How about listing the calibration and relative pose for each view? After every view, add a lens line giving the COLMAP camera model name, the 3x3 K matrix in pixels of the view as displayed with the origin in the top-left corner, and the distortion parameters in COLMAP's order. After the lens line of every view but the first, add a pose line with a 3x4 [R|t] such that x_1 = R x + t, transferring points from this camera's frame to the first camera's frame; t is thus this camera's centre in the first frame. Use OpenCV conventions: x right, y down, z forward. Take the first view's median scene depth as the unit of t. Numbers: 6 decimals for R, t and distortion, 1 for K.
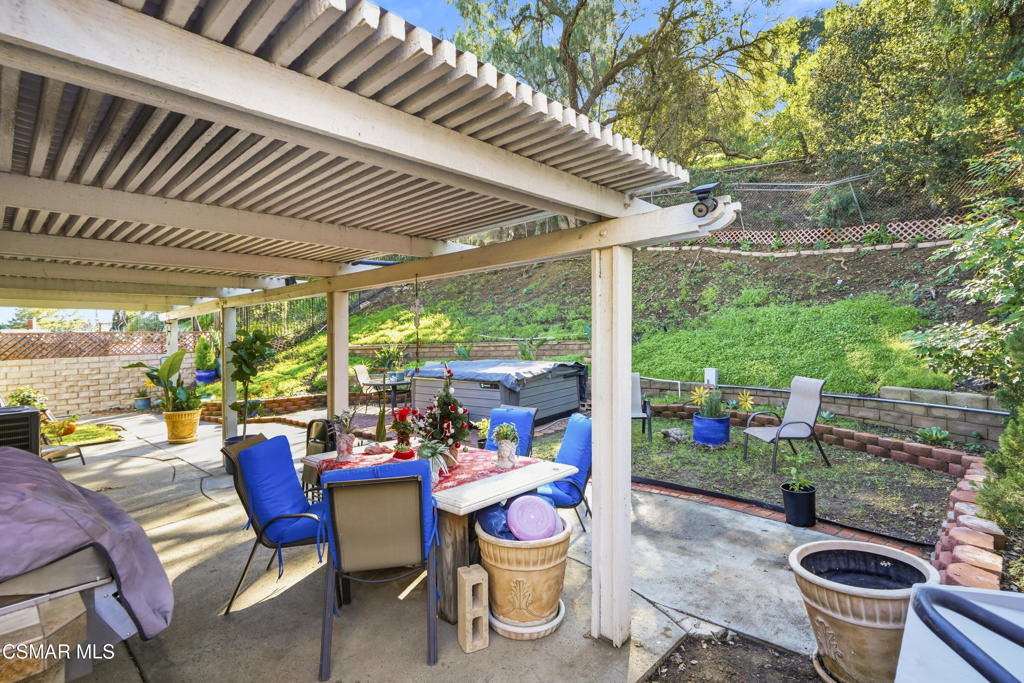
lens RADIAL K [[469.1, 0, 516.1], [0, 469.1, 343.7], [0, 0, 1]] dist [-0.002885, 0.000130]
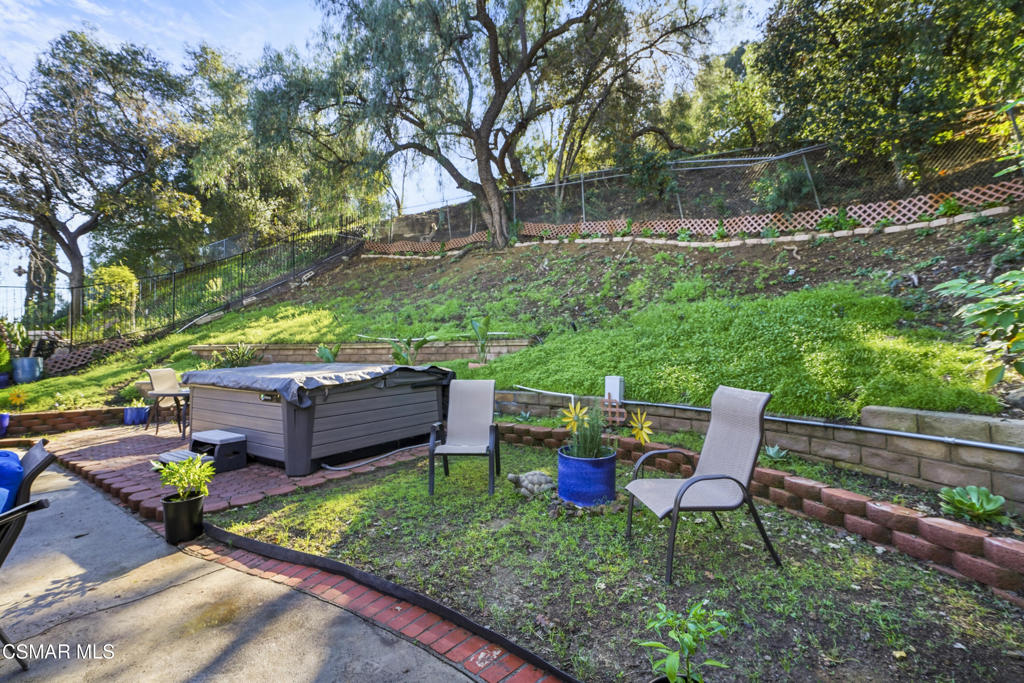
lens RADIAL K [[469.0, 0, 512.0], [0, 469.0, 341.5], [0, 0, 1]] dist [-0.001506, -0.000278]
pose [[0.997349, 0.021811, 0.069414, 0.157685], [-0.019242, 0.999112, -0.037478, 0.021591], [-0.070170, 0.036043, 0.996884, 0.234285]]
